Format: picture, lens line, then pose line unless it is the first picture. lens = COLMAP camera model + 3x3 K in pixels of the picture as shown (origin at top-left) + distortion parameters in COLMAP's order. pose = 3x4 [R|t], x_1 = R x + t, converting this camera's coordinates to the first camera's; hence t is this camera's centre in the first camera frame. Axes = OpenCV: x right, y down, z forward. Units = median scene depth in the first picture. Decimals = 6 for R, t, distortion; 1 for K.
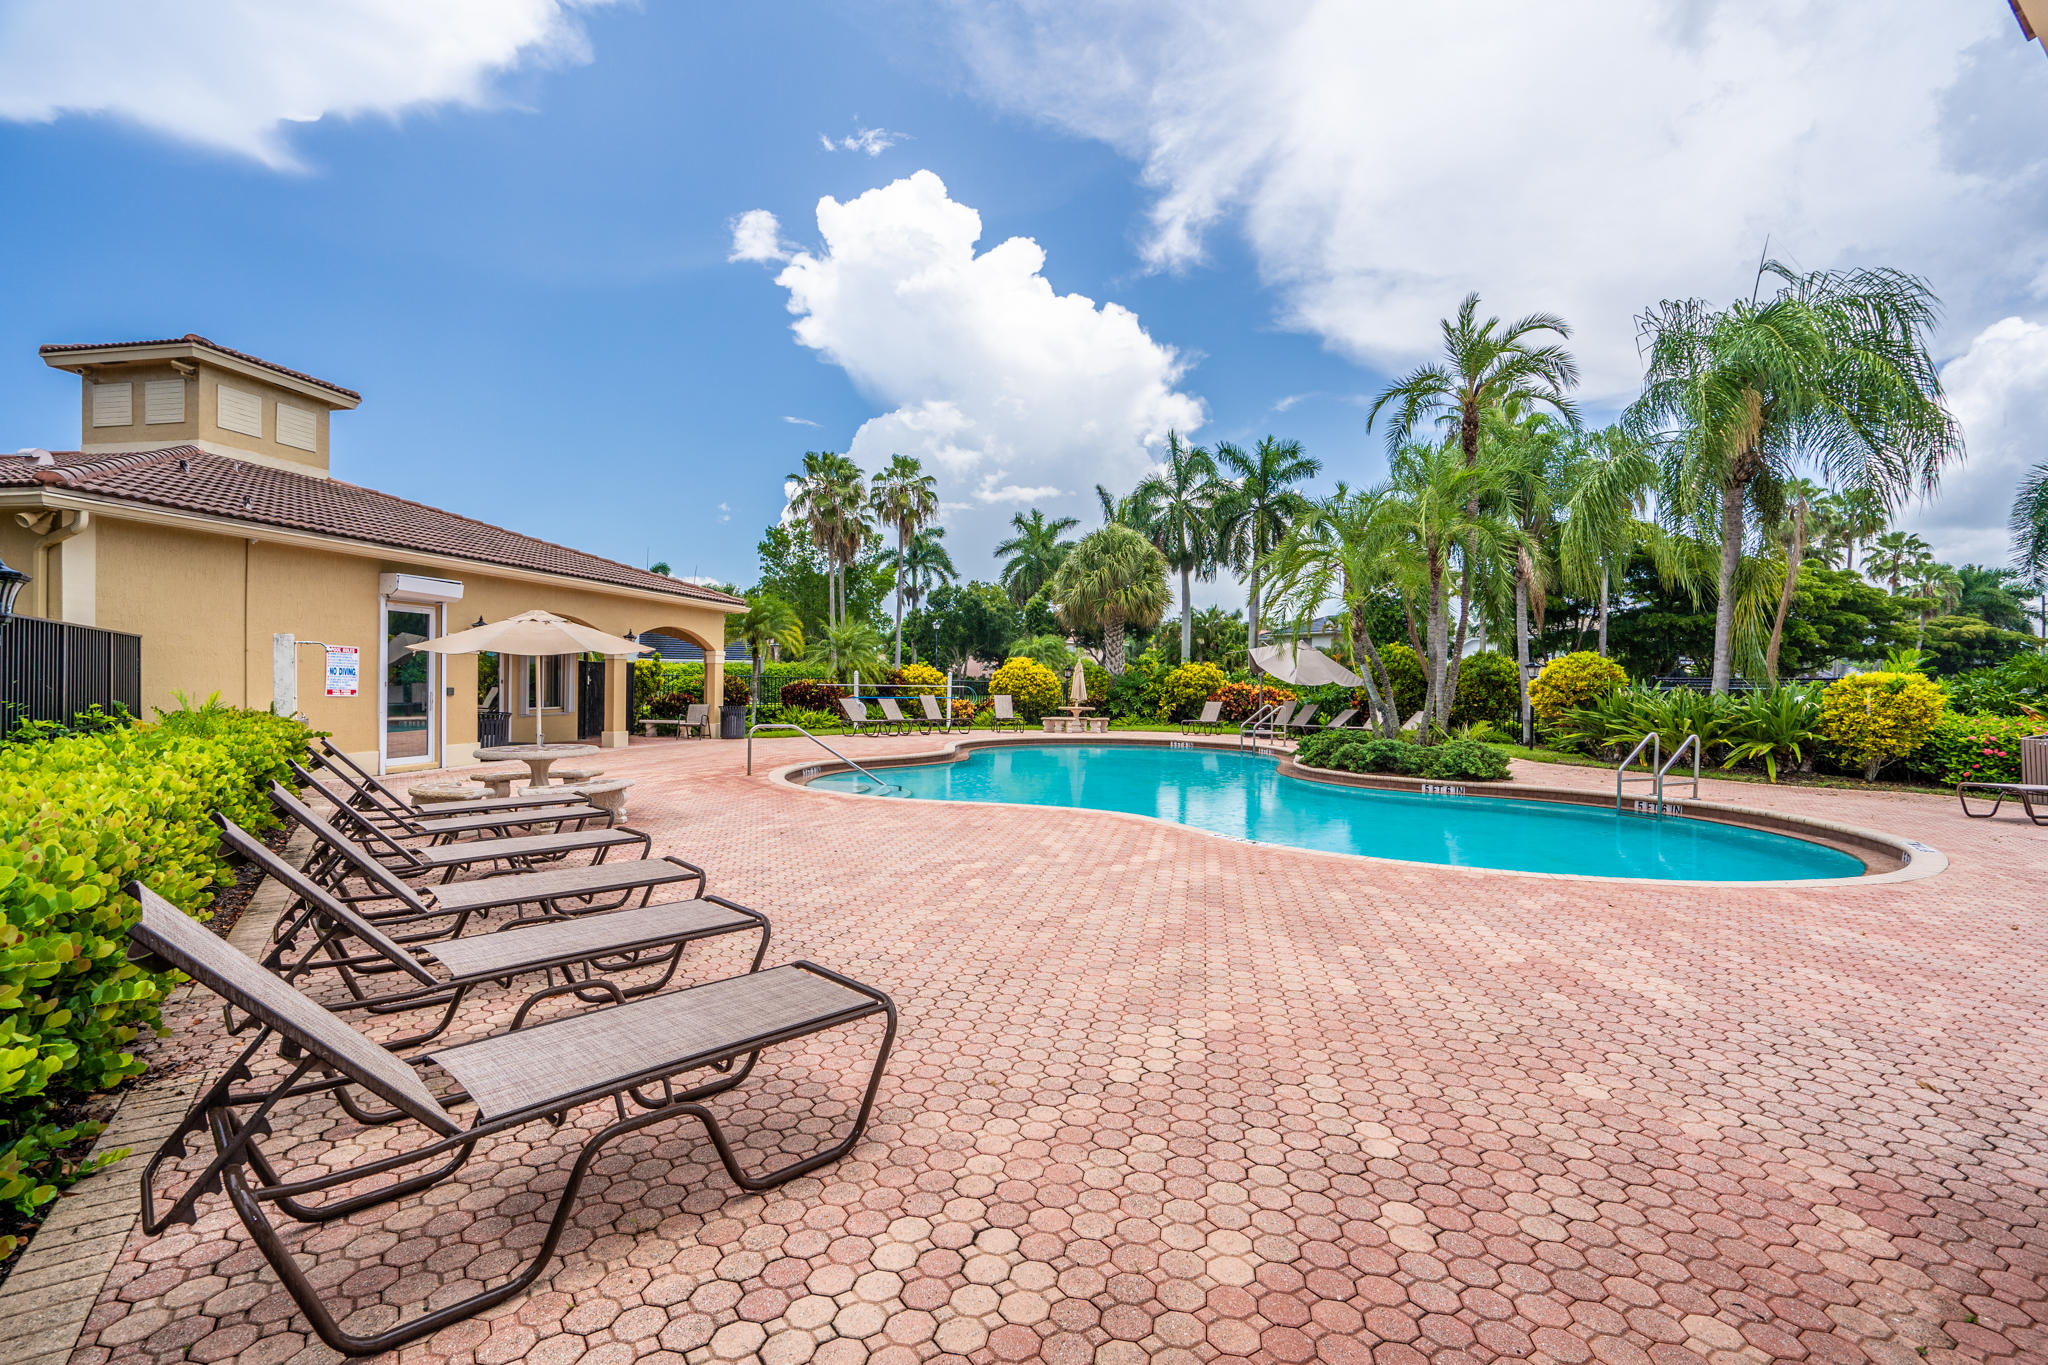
lens RADIAL K [[945.8, 0, 1024.0], [0, 945.8, 682.5], [0, 0, 1]] dist [0.032901, -0.000177]
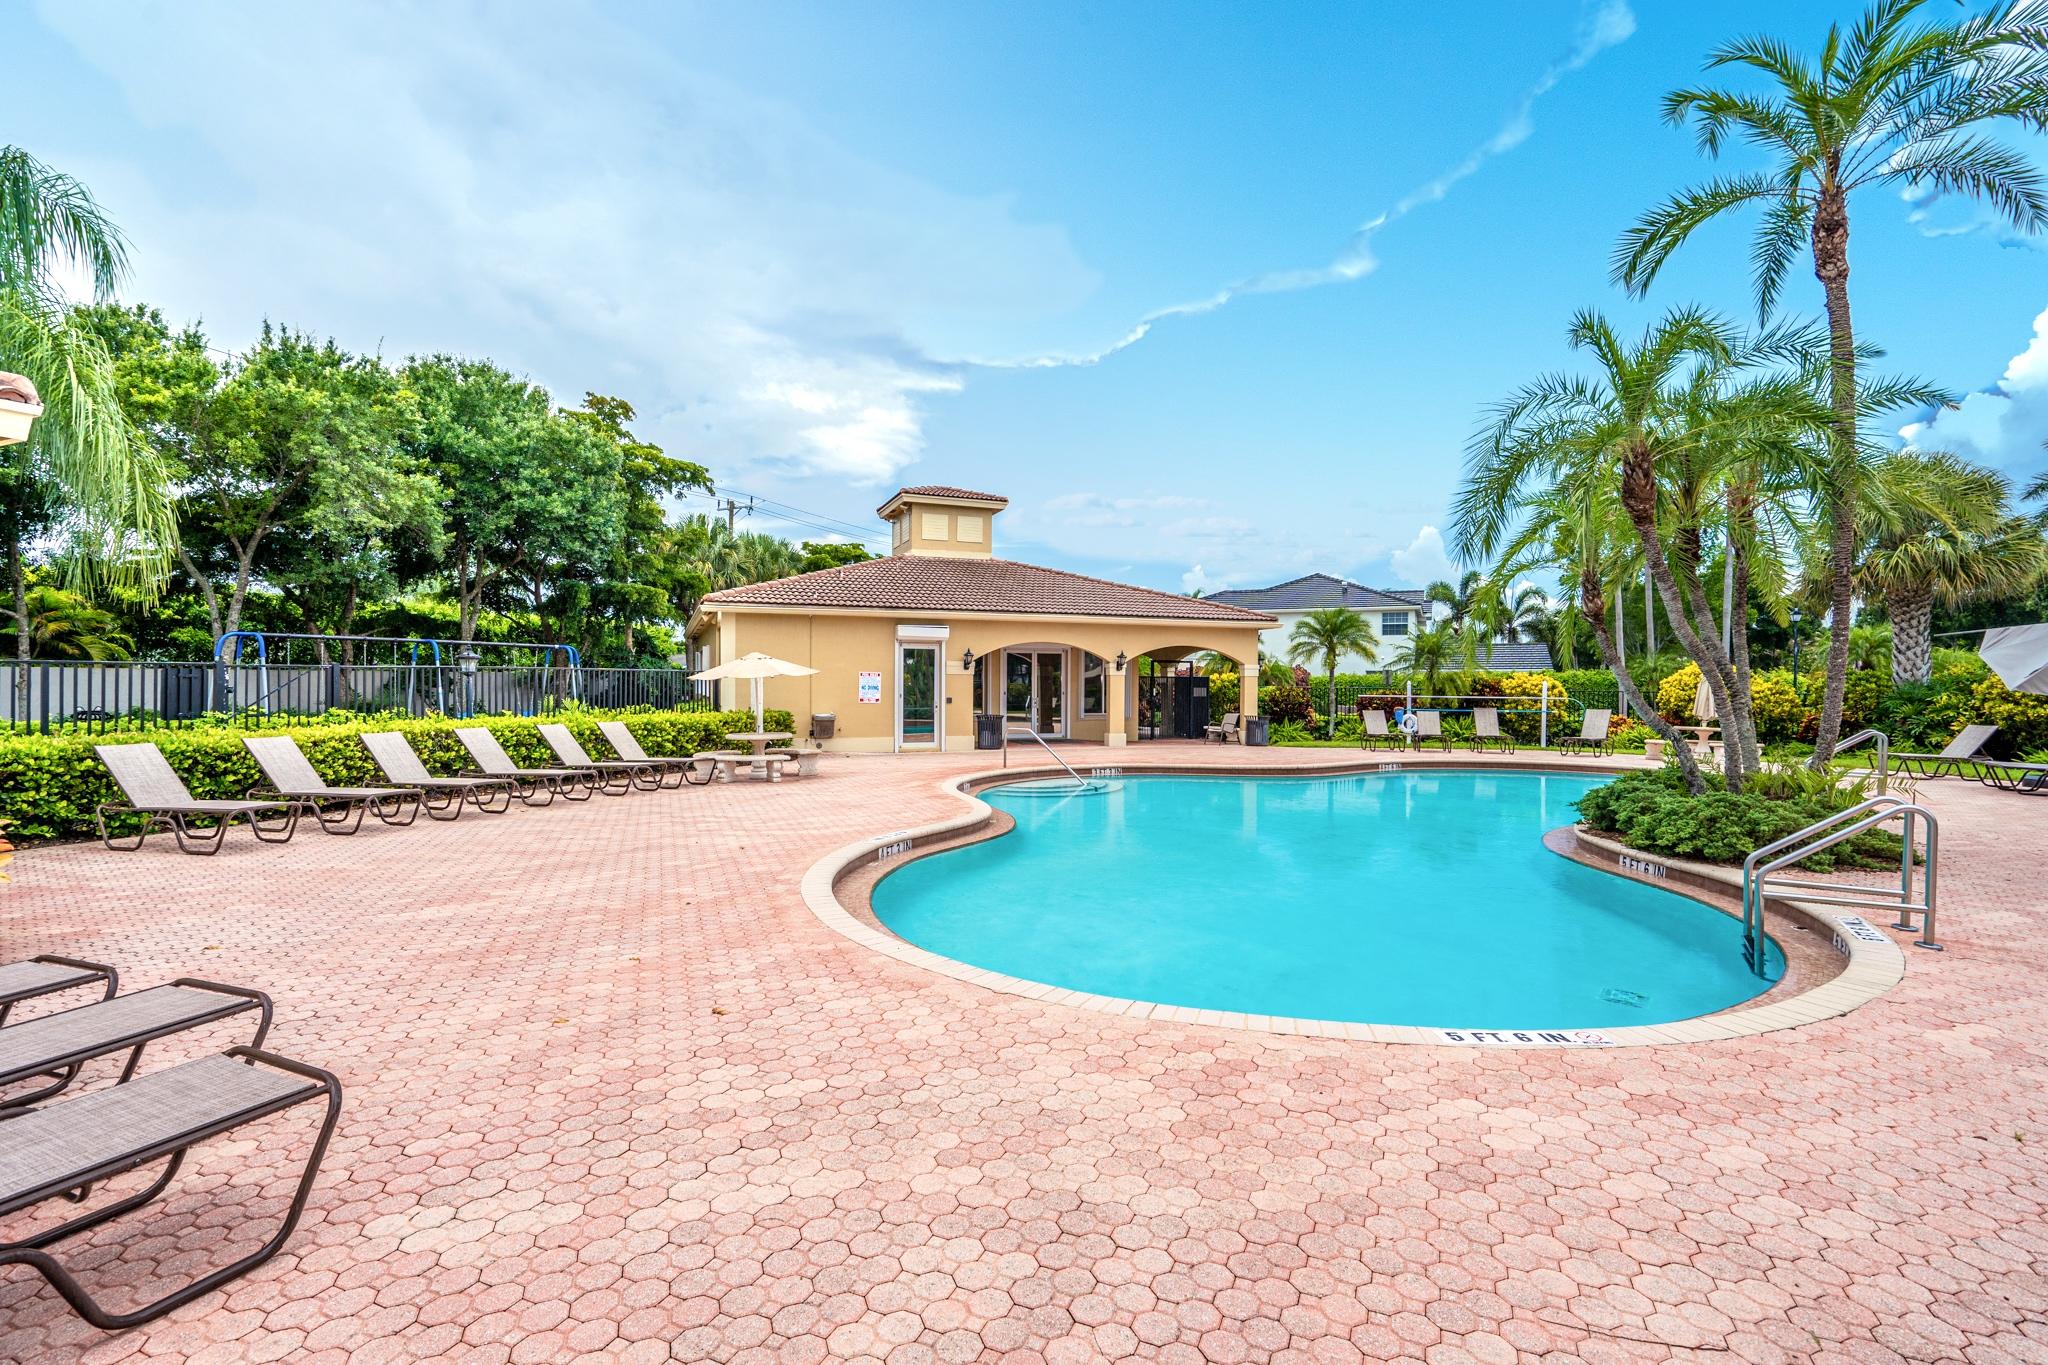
lens RADIAL K [[945.8, 0, 1024.0], [0, 945.8, 682.5], [0, 0, 1]] dist [0.032901, -0.000177]
pose [[0.589182, -0.006443, -0.807974, 0.514118], [-0.000536, 0.999965, -0.008365, -0.004343], [0.808000, 0.005362, 0.589158, 0.167745]]
